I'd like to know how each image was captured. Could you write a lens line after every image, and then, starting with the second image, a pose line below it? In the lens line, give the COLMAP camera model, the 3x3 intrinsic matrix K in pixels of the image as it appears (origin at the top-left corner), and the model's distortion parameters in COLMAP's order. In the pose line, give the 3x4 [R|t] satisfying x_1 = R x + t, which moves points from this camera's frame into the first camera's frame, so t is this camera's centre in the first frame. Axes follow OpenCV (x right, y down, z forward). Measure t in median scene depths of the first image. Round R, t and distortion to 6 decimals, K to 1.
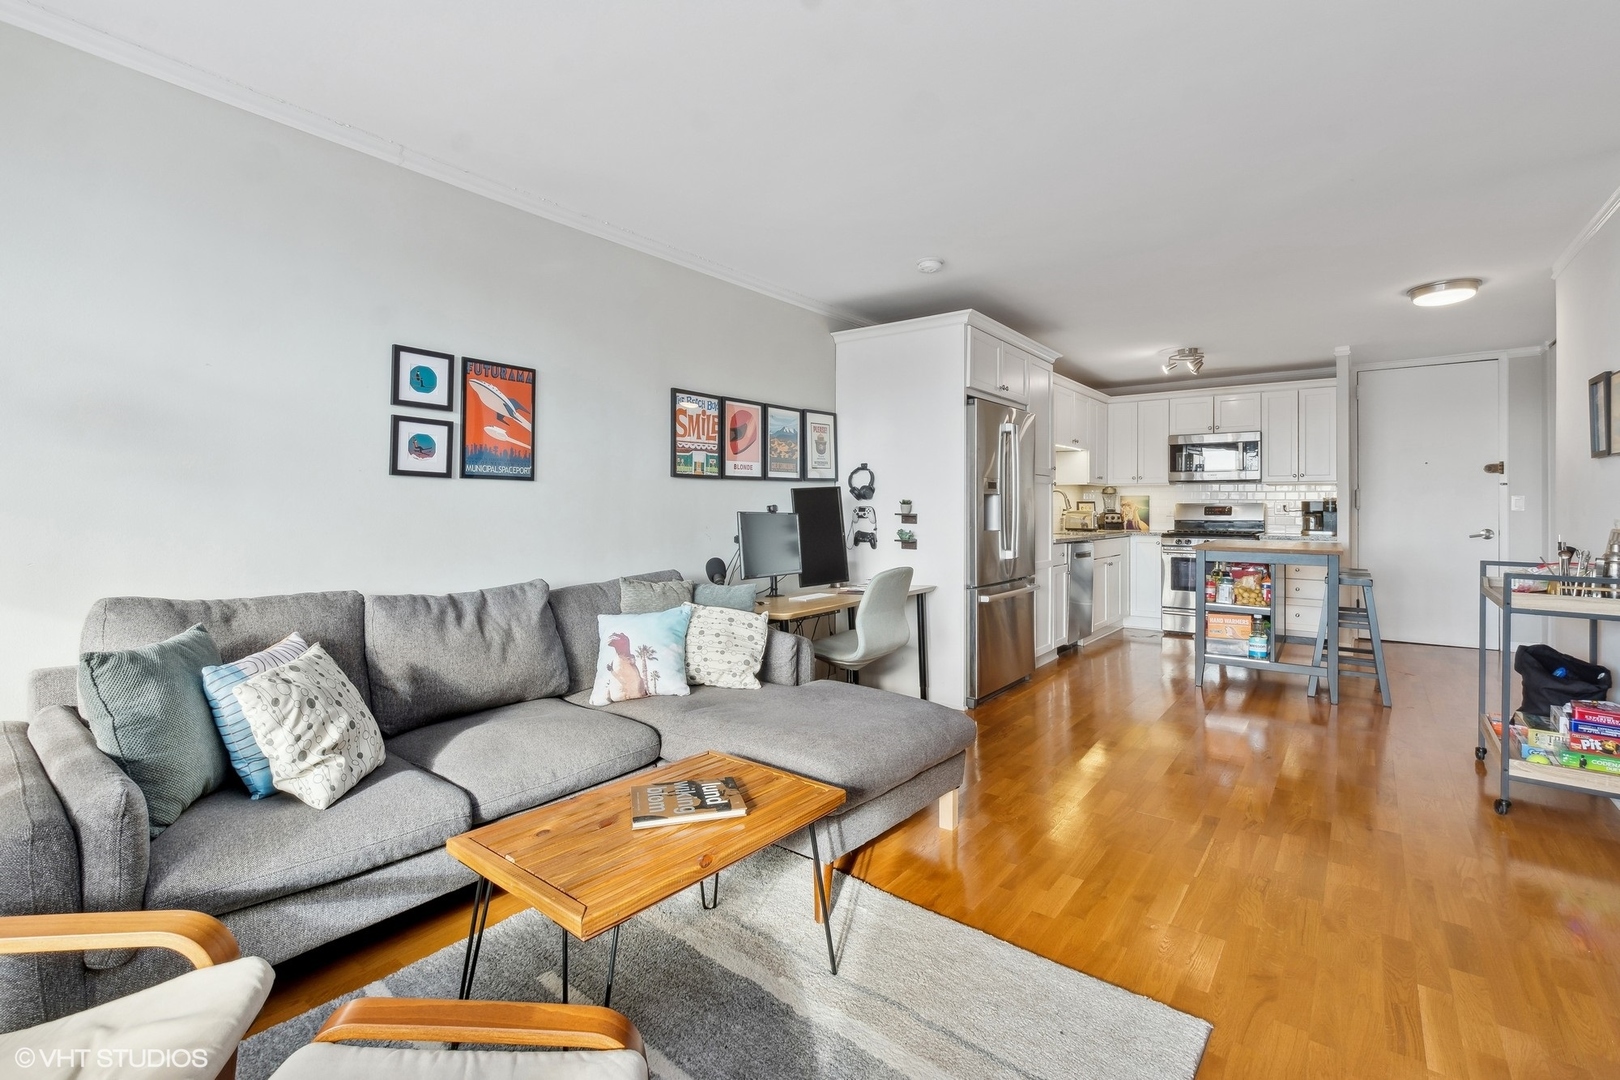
lens RADIAL K [[721.6, 0, 799.7], [0, 721.6, 501.1], [0, 0, 1]] dist [-0.000381, 0.001195]
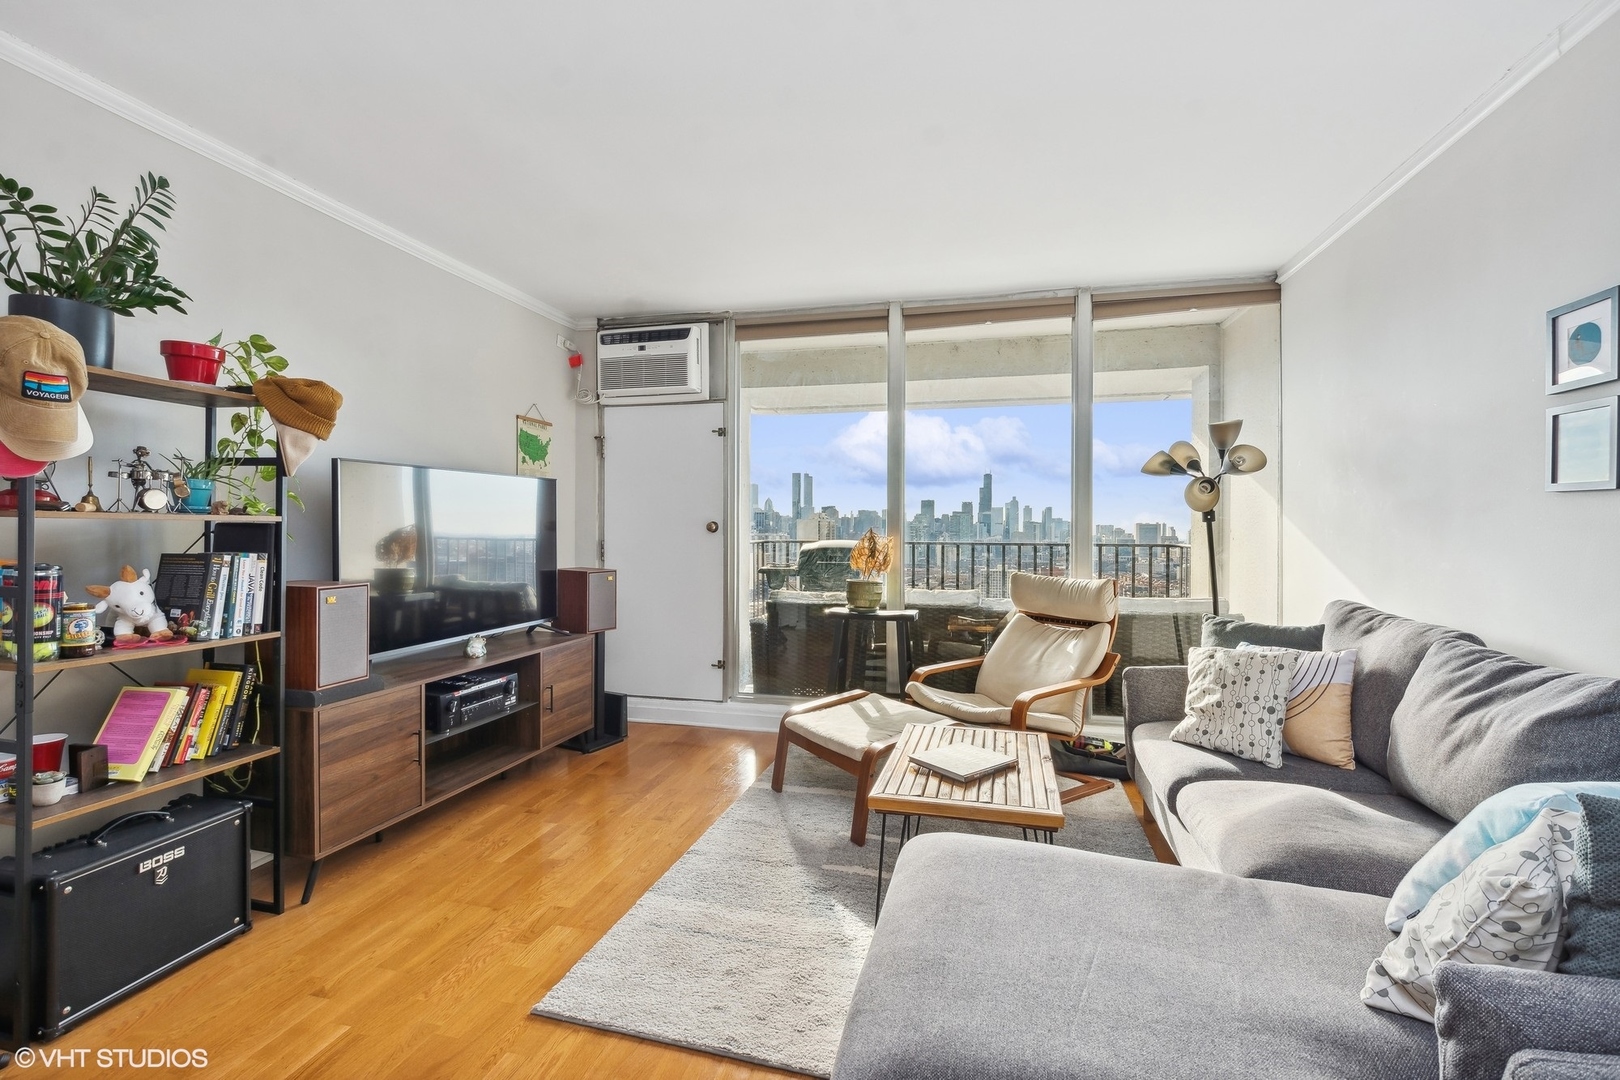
lens RADIAL K [[721.6, 0, 815.1], [0, 721.6, 539.5], [0, 0, 1]] dist [-0.000381, 0.001195]
pose [[-0.904558, 0.000060, -0.426350, 0.191453], [0.000709, 0.999999, -0.001364, 0.005925], [0.426350, -0.001536, -0.904557, 0.623223]]
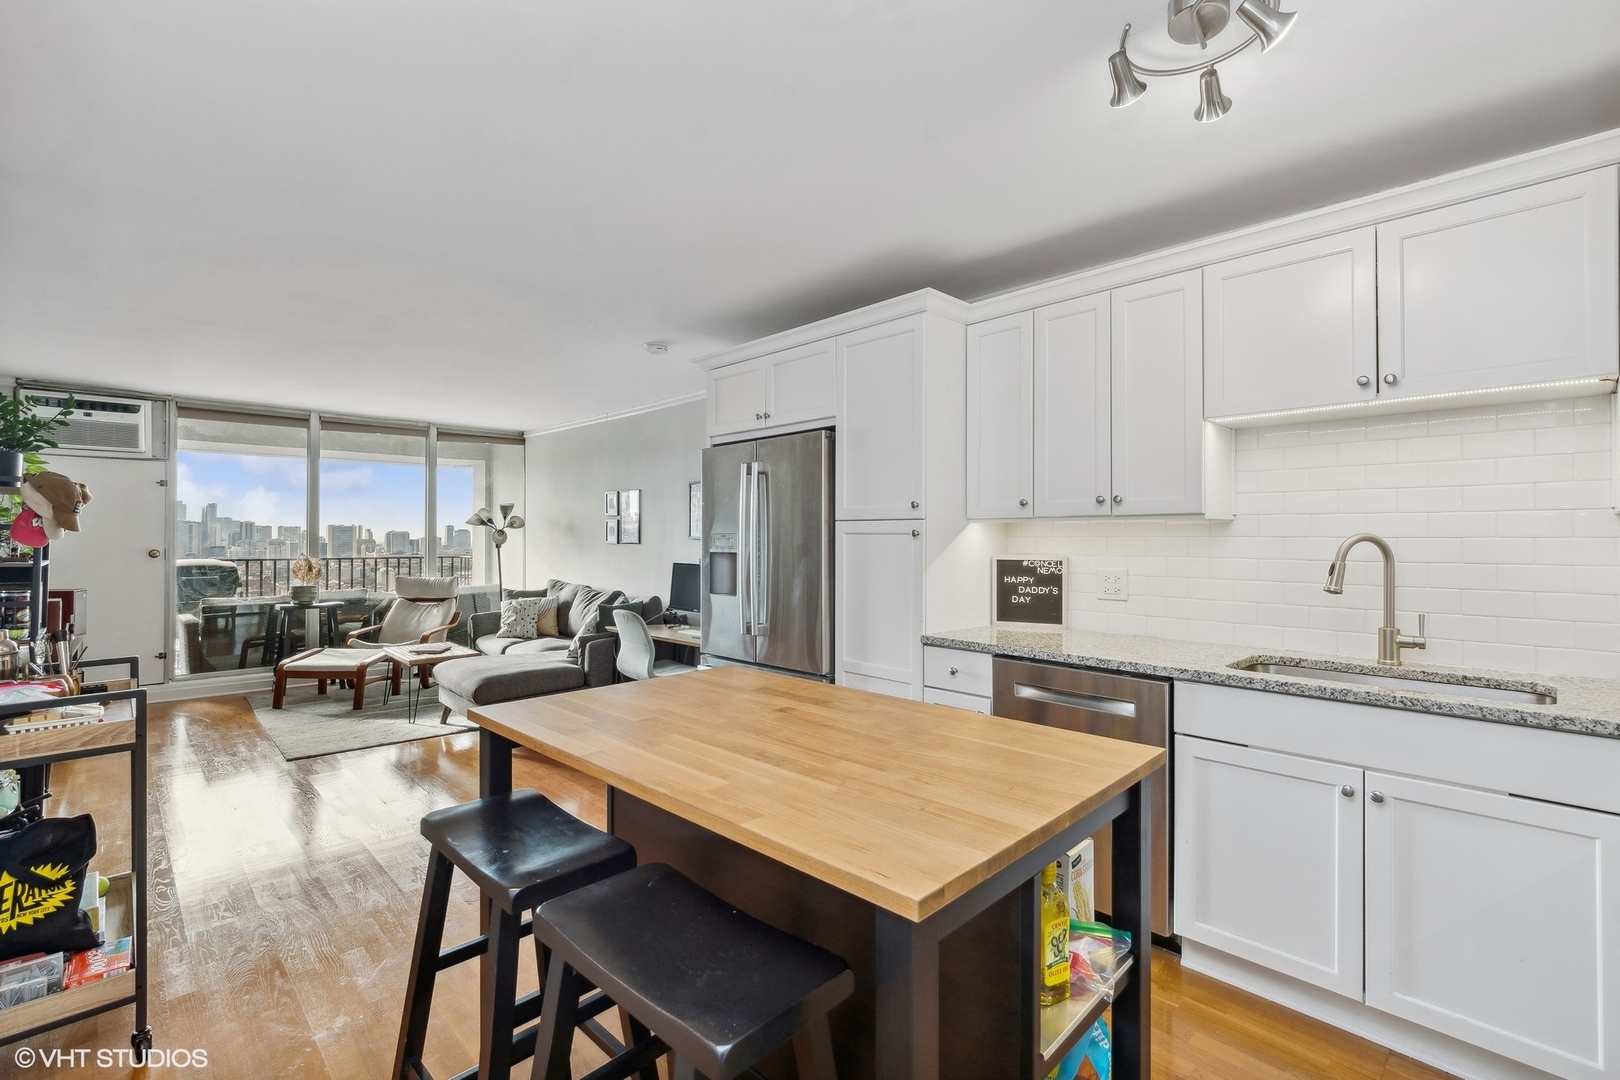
lens RADIAL K [[721.6, 0, 793.1], [0, 721.6, 516.4], [0, 0, 1]] dist [-0.000381, 0.001195]
pose [[-0.137730, -0.029221, -0.990039, 0.871034], [0.009754, 0.999476, -0.030856, -0.021306], [0.990422, -0.013907, -0.137373, 0.934351]]
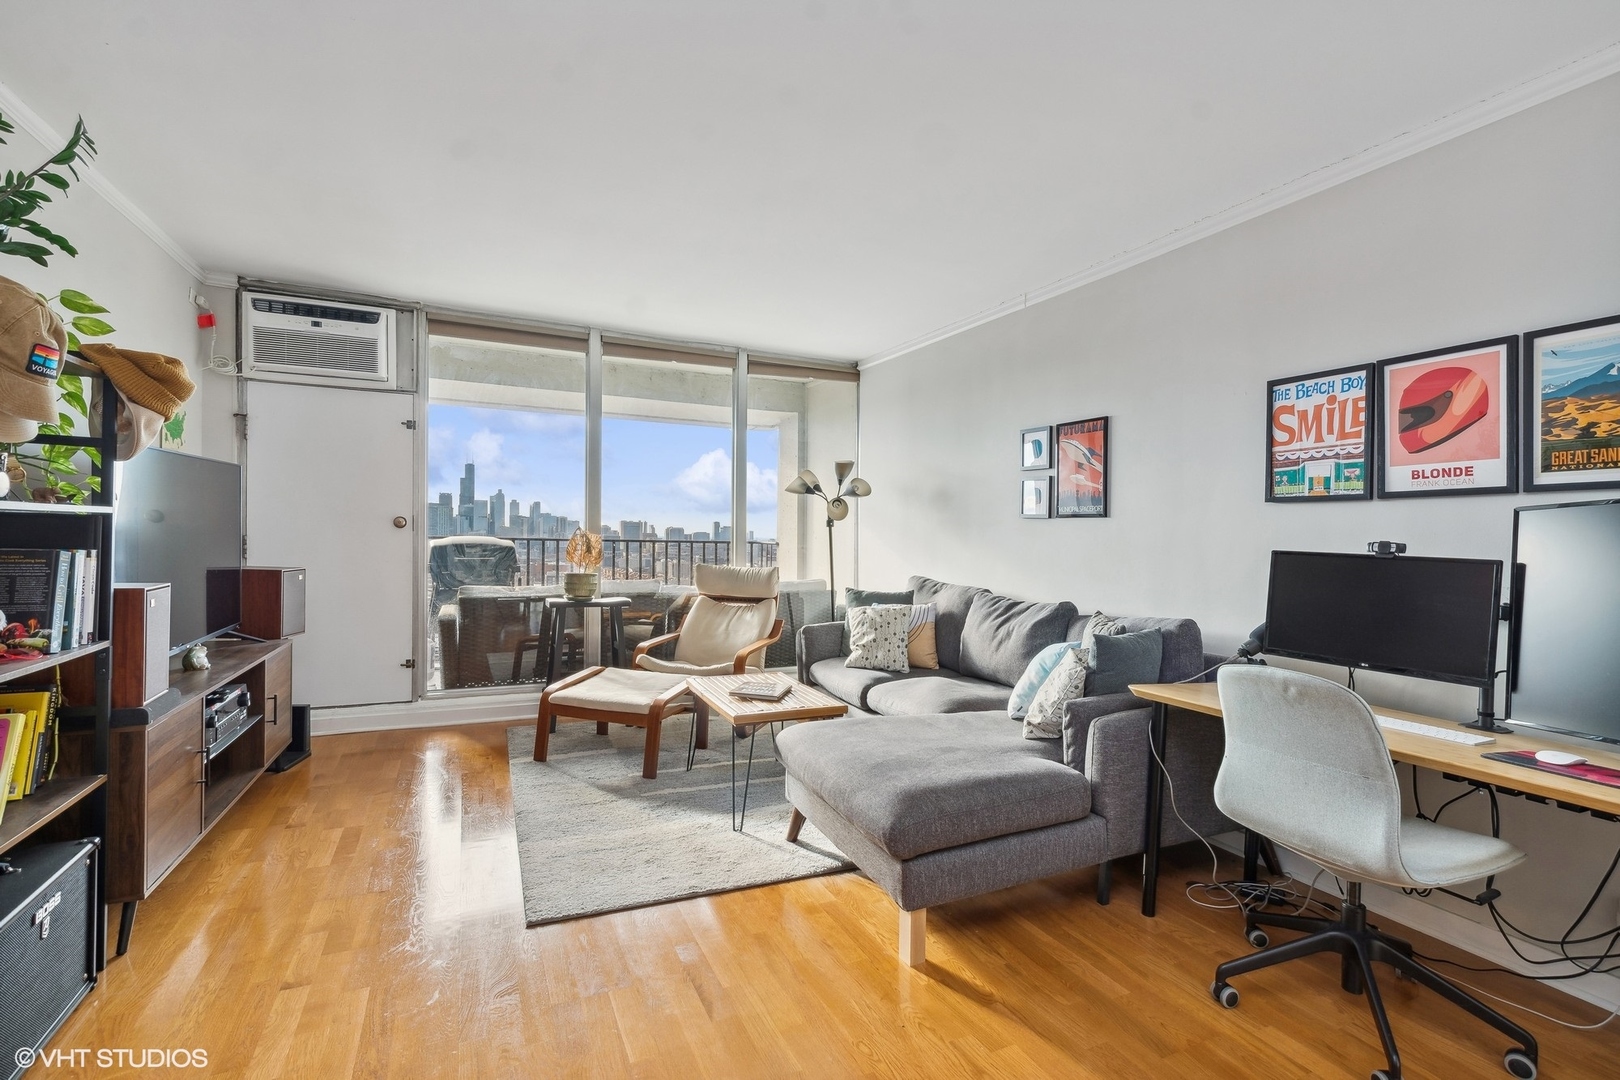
lens RADIAL K [[721.6, 0, 811.4], [0, 721.6, 538.1], [0, 0, 1]] dist [-0.000381, 0.001195]
pose [[-0.437218, -0.003573, -0.899349, 0.450294], [-0.007922, 0.999969, -0.000122, 0.004575], [0.899321, 0.007071, -0.437232, 0.587413]]
